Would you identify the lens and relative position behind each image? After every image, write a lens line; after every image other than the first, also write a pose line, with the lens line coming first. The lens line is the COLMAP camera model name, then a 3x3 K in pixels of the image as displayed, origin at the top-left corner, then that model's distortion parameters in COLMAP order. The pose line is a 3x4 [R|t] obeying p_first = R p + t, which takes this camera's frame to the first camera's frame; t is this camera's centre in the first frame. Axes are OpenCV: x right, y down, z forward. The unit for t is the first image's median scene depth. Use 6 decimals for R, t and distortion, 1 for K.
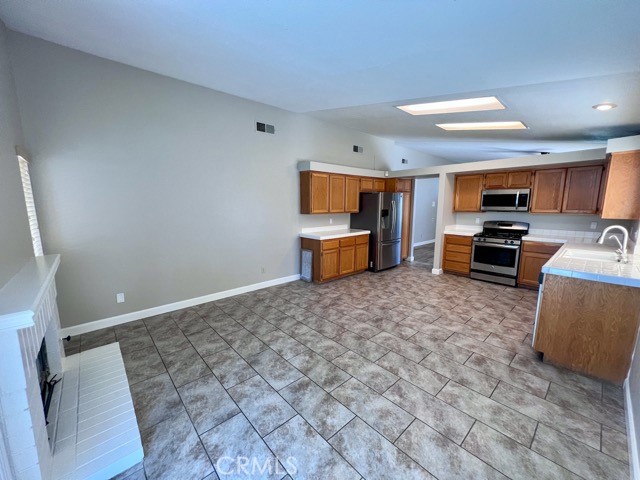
lens RADIAL K [[255.7, 0, 322.0], [0, 255.7, 241.2], [0, 0, 1]] dist [-0.001303, 0.000195]
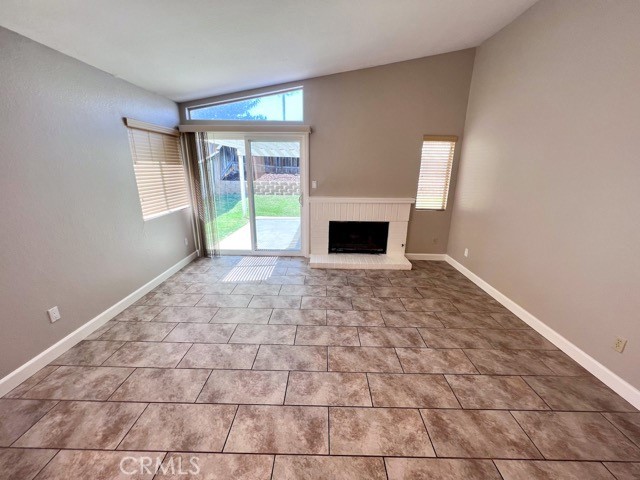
lens RADIAL K [[255.7, 0, 322.0], [0, 255.7, 241.7], [0, 0, 1]] dist [-0.001303, 0.000195]
pose [[-0.677977, 0.199236, -0.707567, 0.363091], [-0.122165, 0.918643, 0.375727, -0.138332], [0.724860, 0.341175, -0.598479, 0.914773]]
